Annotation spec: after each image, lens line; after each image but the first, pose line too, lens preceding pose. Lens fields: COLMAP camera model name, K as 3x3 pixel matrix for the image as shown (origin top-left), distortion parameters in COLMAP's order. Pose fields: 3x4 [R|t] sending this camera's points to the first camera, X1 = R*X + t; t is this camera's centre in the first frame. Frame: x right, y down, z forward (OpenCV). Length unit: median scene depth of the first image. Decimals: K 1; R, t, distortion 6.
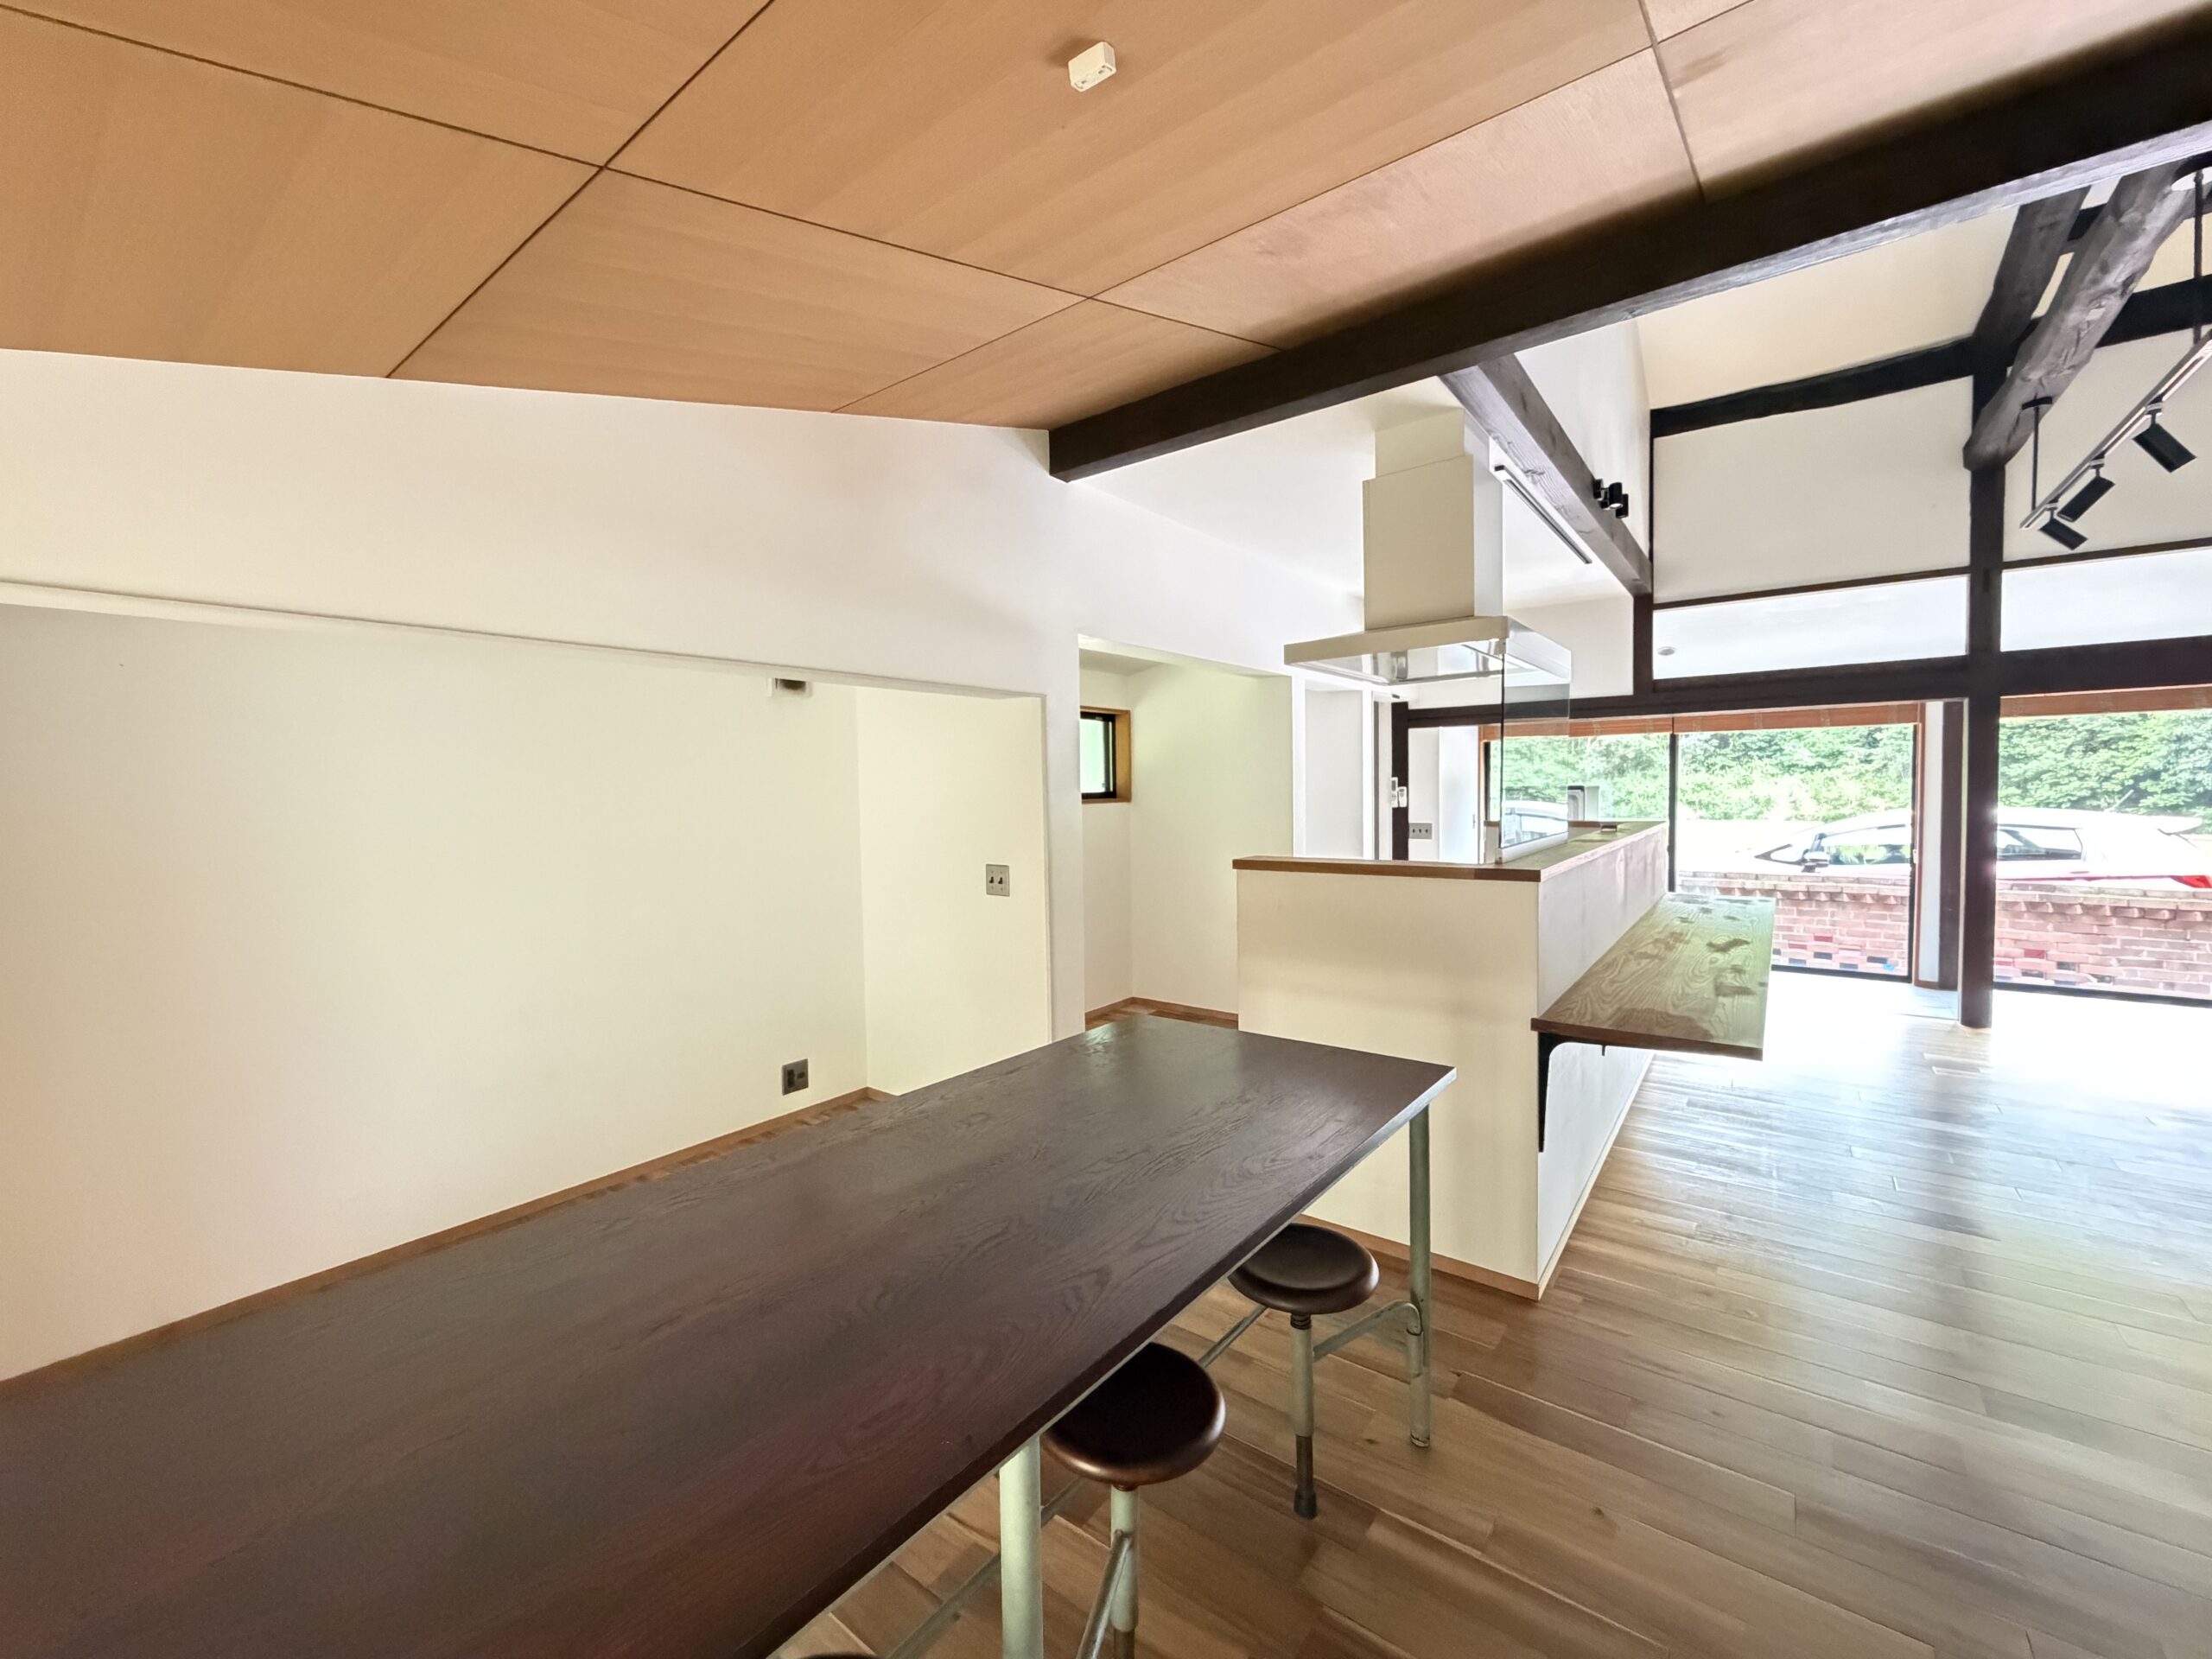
lens RADIAL K [[886.7, 0, 1096.0], [0, 886.7, 827.5], [0, 0, 1]] dist [0.001787, -0.000174]
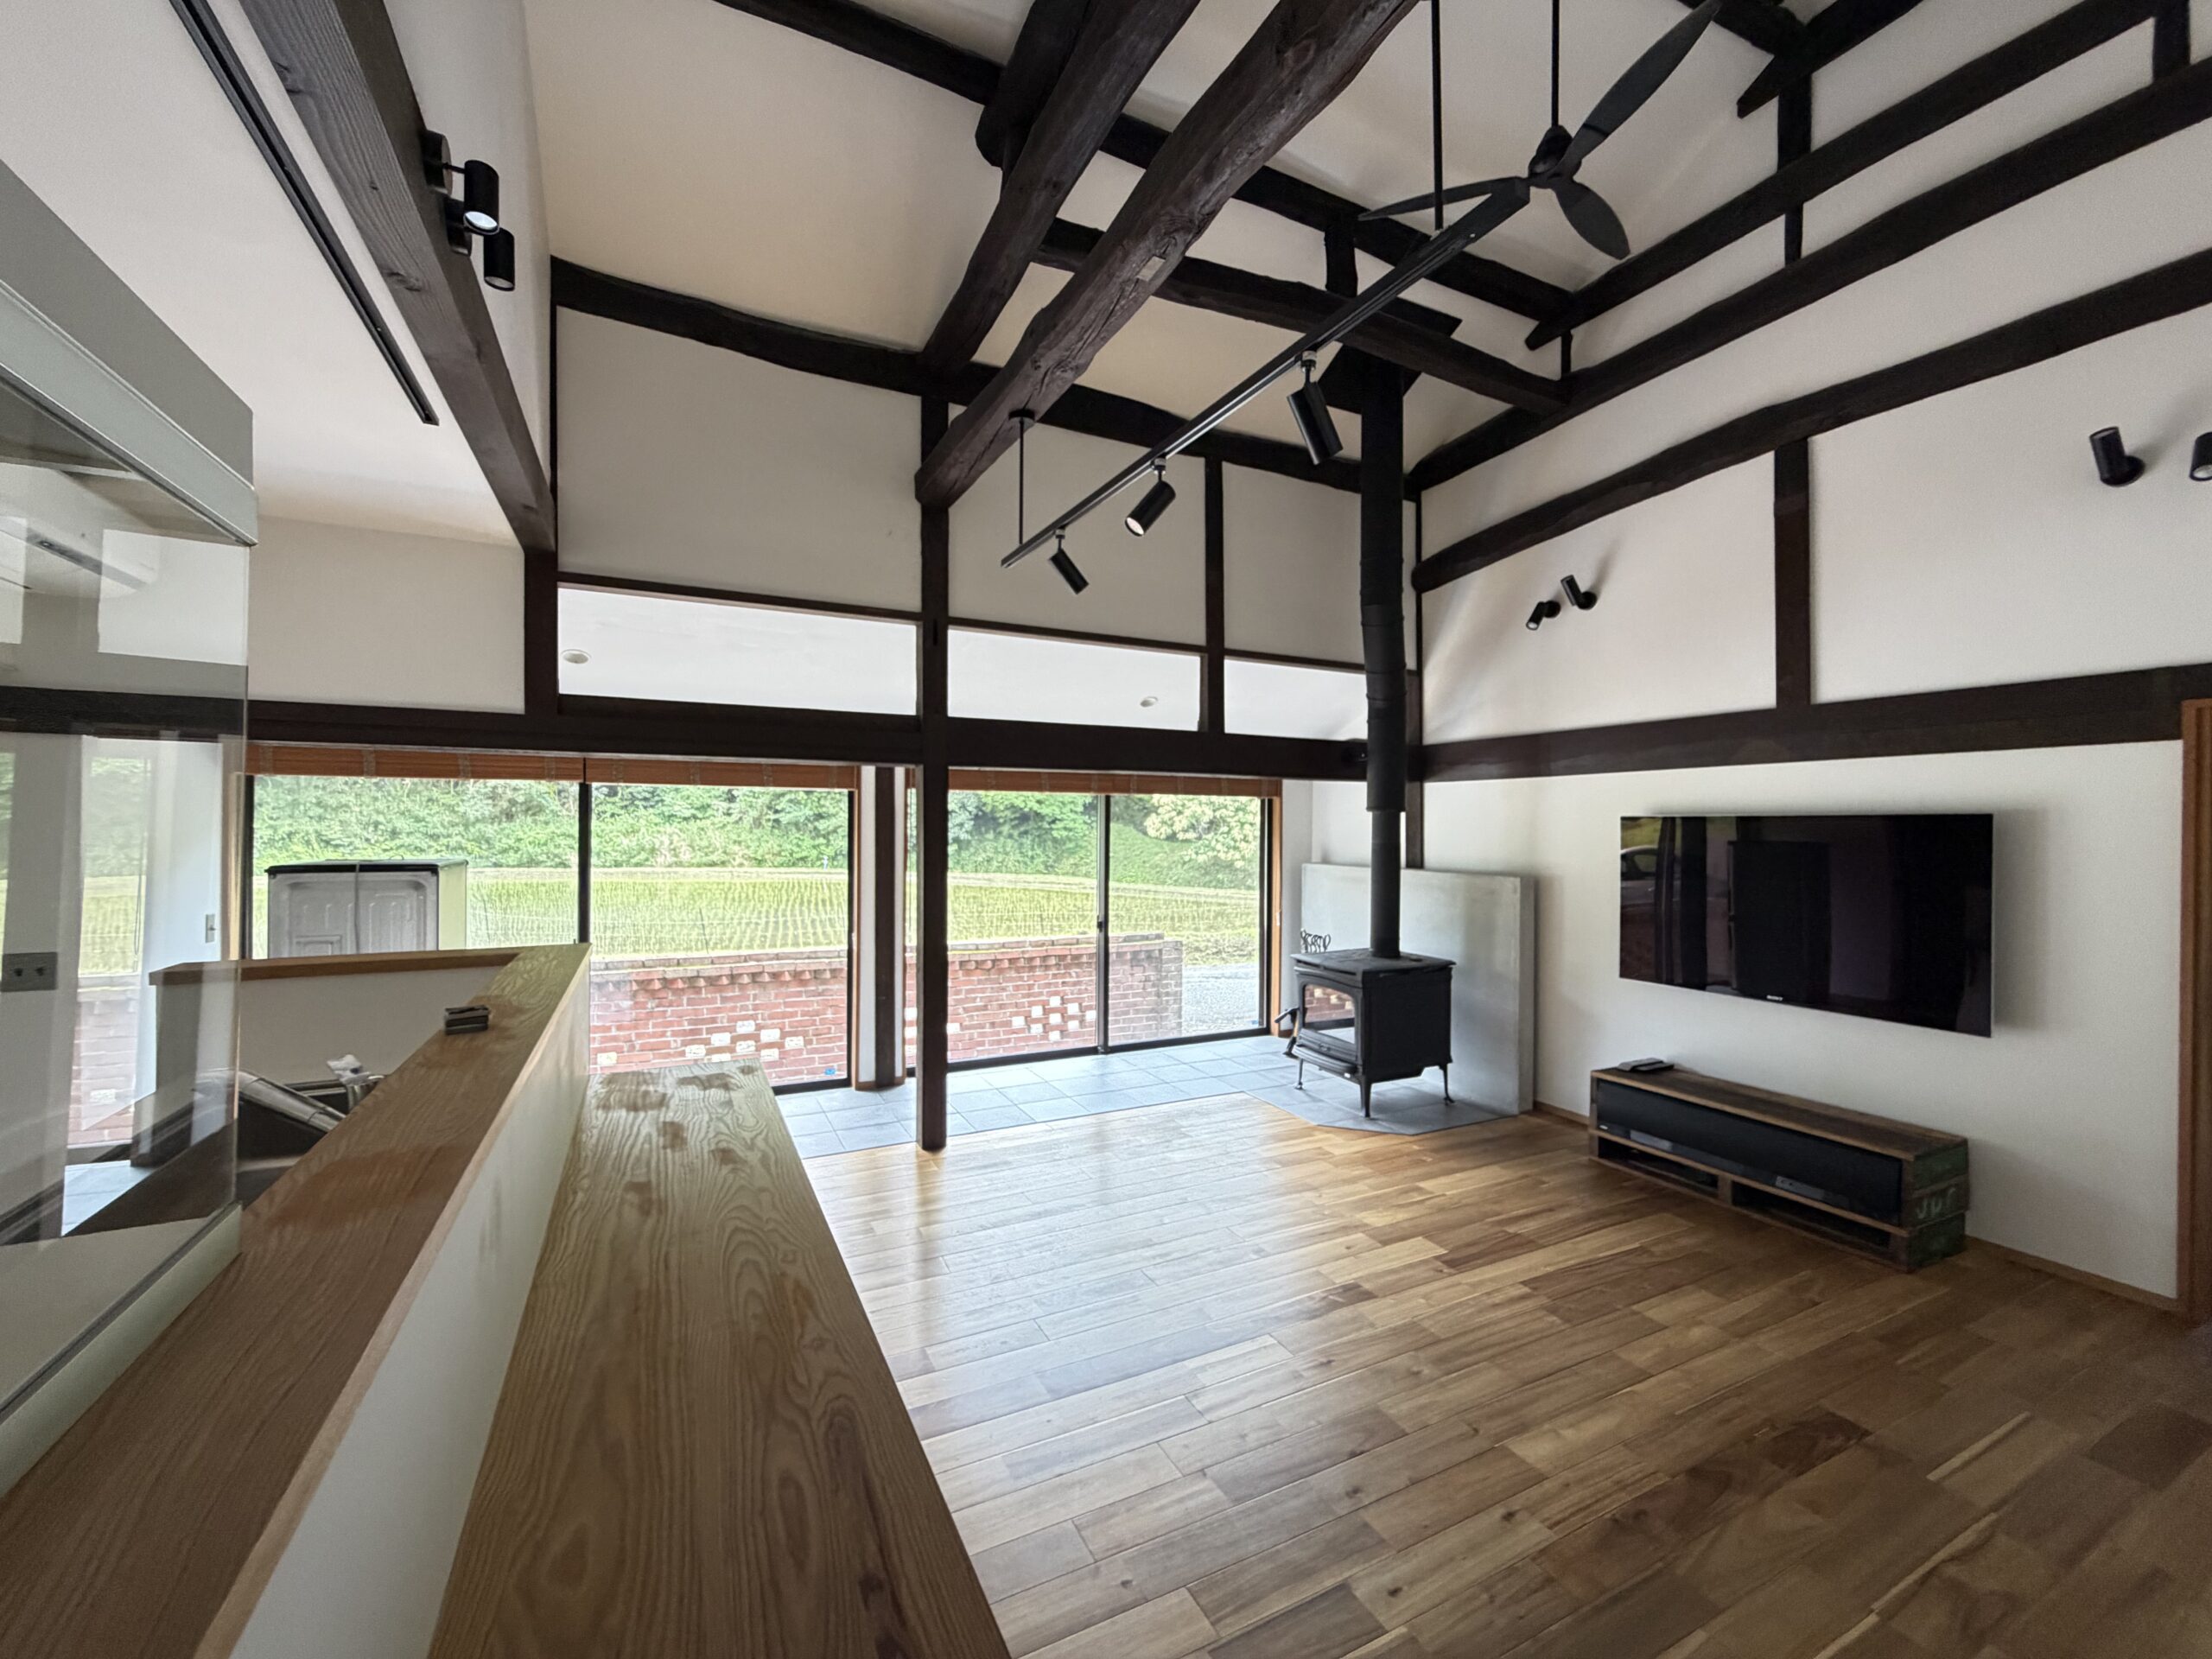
lens RADIAL K [[886.7, 0, 1096.0], [0, 886.7, 827.5], [0, 0, 1]] dist [0.001787, -0.000174]
pose [[0.437704, 0.017986, 0.898939, 0.185420], [0.025957, 0.999130, -0.032629, -0.034216], [-0.898744, 0.037616, 0.436857, 0.308983]]
